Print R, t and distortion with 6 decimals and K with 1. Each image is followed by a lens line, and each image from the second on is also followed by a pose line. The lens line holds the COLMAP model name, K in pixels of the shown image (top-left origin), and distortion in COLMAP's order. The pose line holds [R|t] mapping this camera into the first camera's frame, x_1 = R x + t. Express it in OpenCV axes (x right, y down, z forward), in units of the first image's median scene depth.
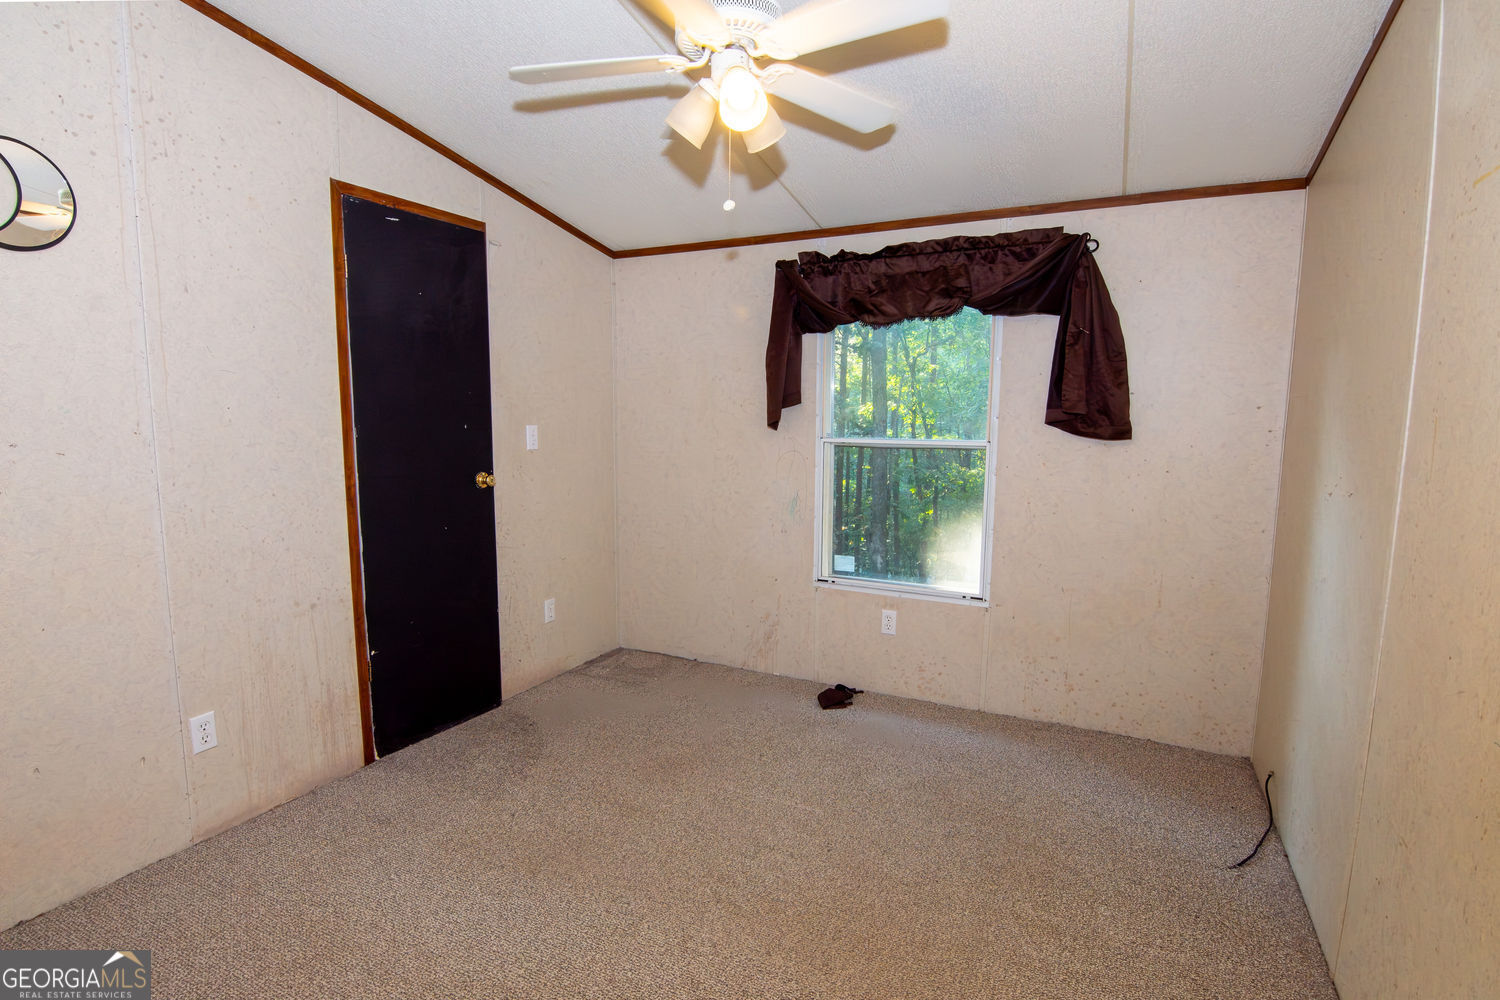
lens RADIAL K [[752.1, 0, 744.5], [0, 752.1, 497.0], [0, 0, 1]] dist [-0.016132, -0.004343]
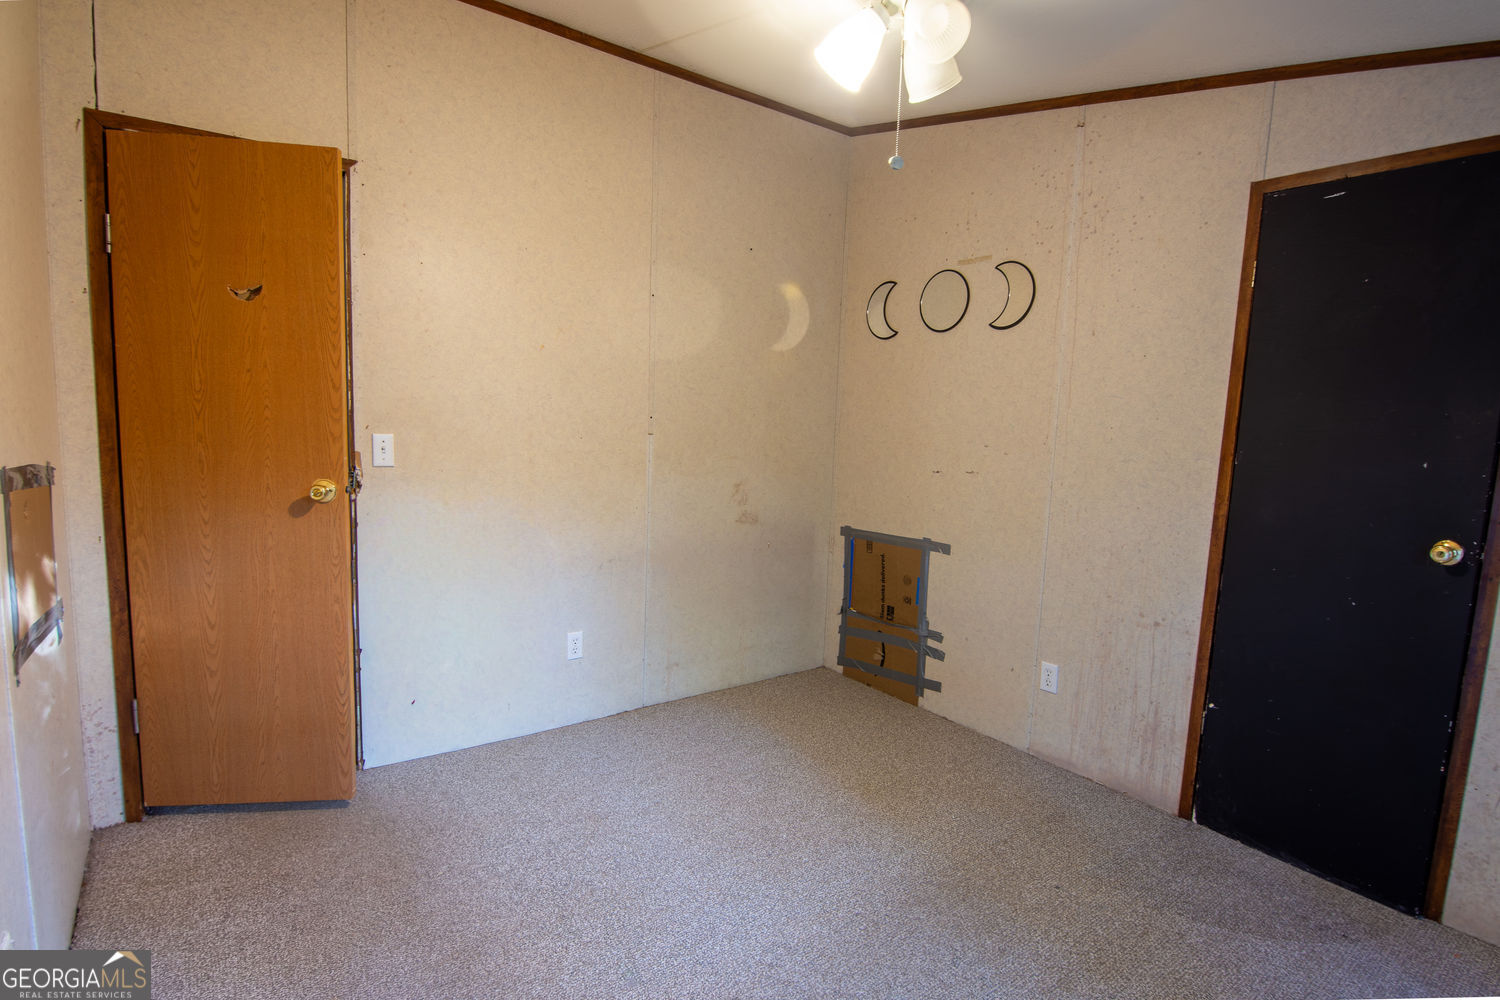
lens RADIAL K [[752.1, 0, 745.5], [0, 752.1, 508.4], [0, 0, 1]] dist [-0.016132, -0.004343]
pose [[-0.456451, 0.076329, -0.886468, 0.583498], [-0.143424, 0.976972, 0.157972, -0.090606], [0.878113, 0.199248, -0.434993, 0.946541]]
